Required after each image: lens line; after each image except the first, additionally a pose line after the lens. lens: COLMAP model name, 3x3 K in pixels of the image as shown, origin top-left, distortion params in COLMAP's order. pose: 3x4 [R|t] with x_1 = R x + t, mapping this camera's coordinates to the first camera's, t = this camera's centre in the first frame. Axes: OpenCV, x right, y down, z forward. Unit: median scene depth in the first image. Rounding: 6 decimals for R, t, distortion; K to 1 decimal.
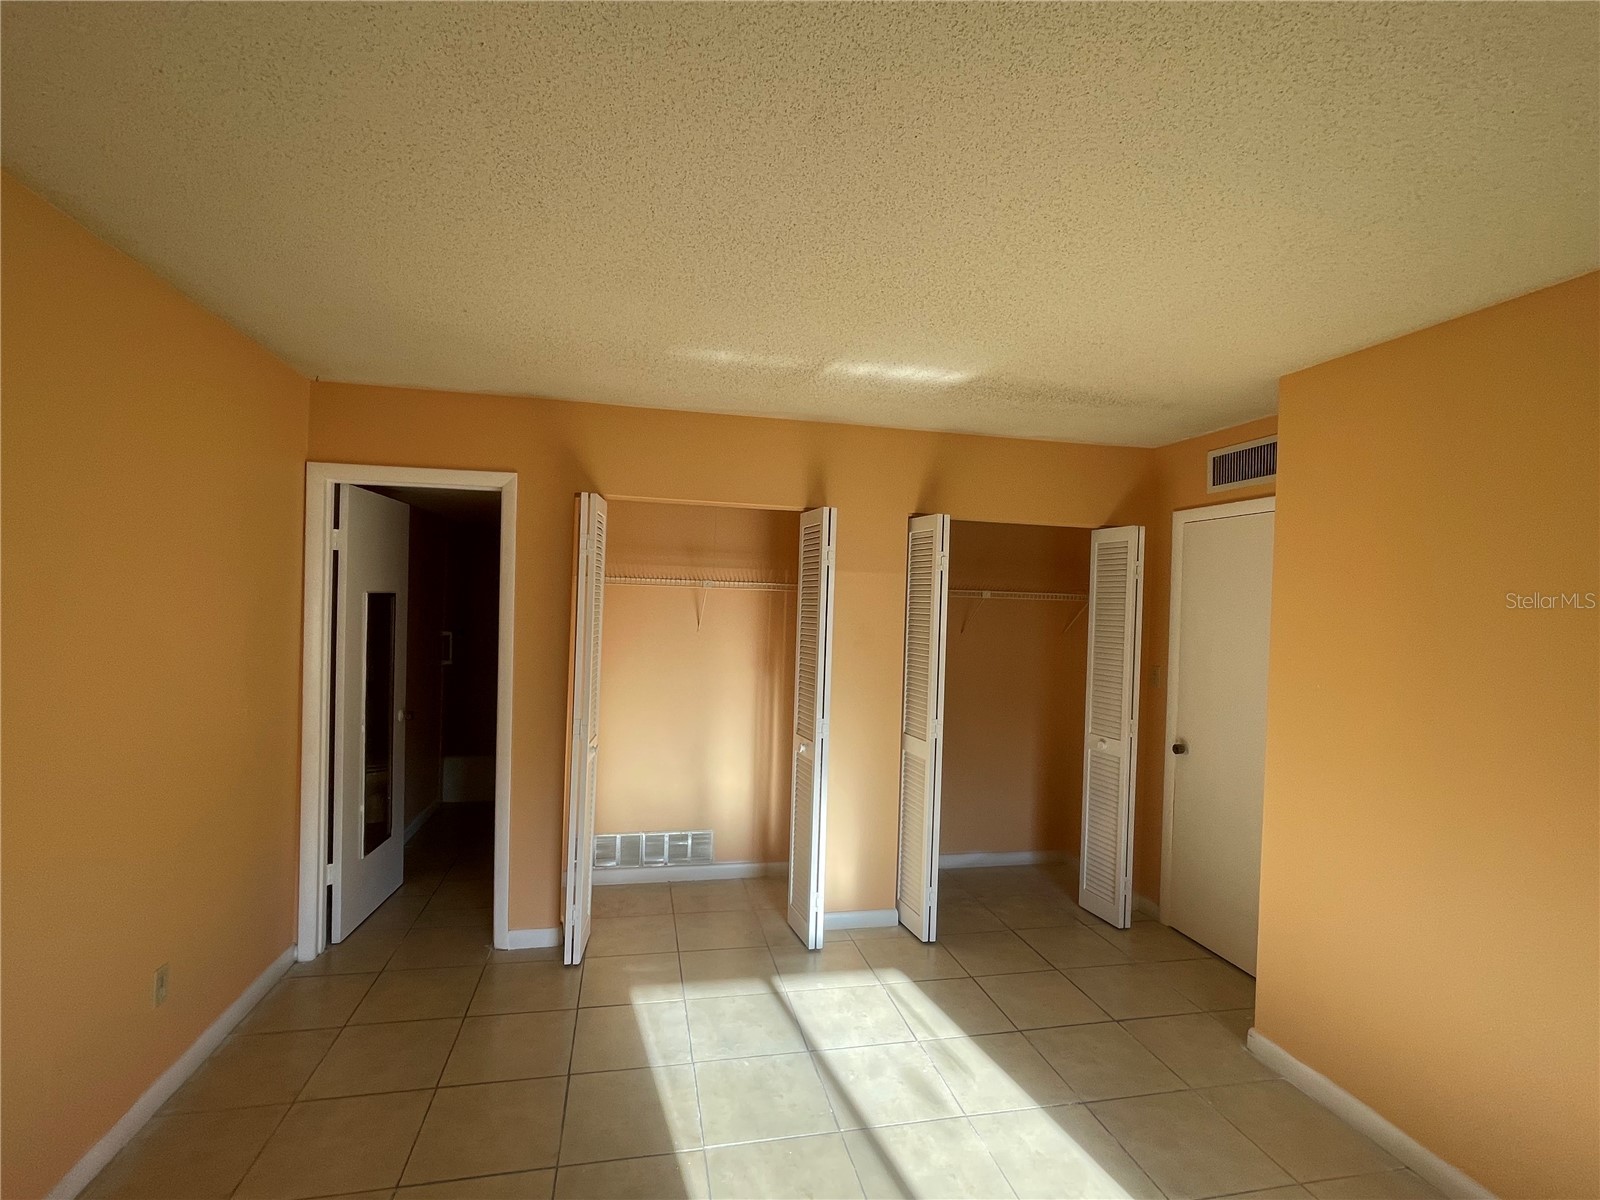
lens RADIAL K [[738.2, 0, 795.7], [0, 738.2, 613.3], [0, 0, 1]] dist [-0.003394, 0.001514]
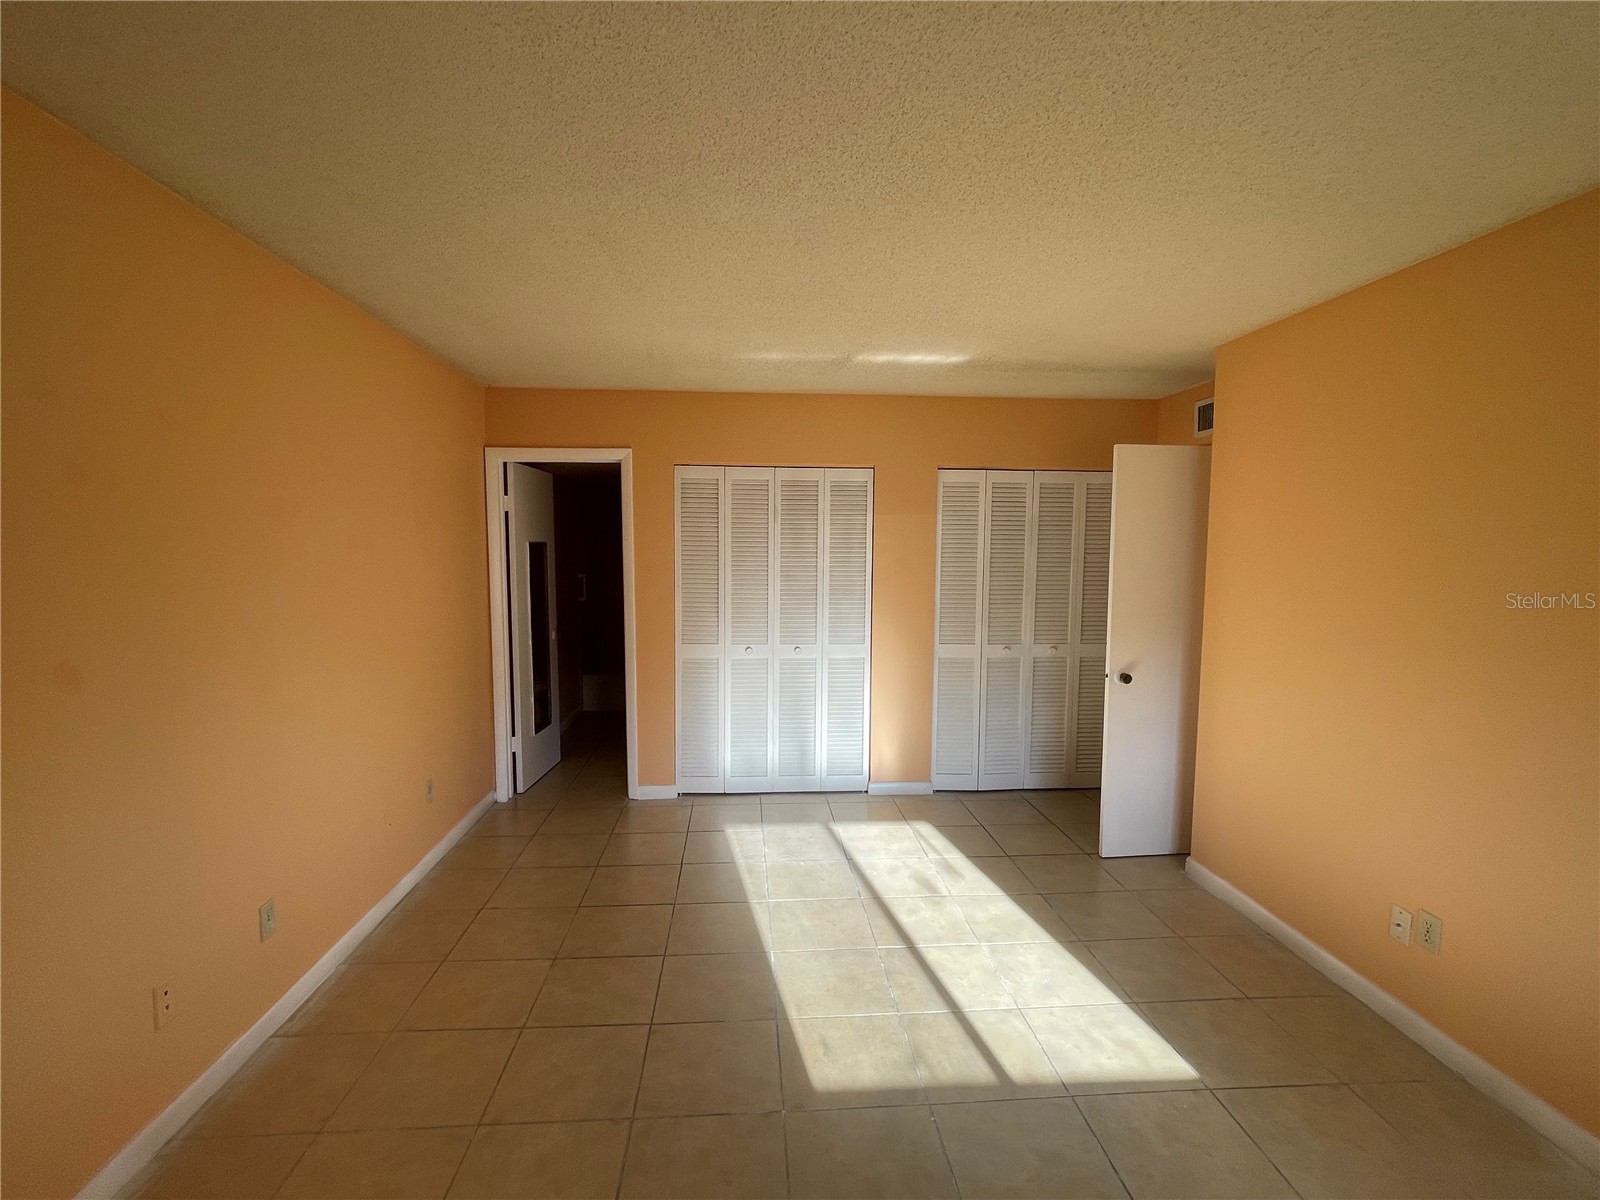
lens RADIAL K [[738.2, 0, 797.3], [0, 738.2, 610.9], [0, 0, 1]] dist [-0.003394, 0.001514]
pose [[0.989495, -0.013902, -0.143897, 0.118895], [0.023305, 0.997686, 0.063869, 0.027982], [0.142676, -0.066552, 0.987529, -0.327290]]
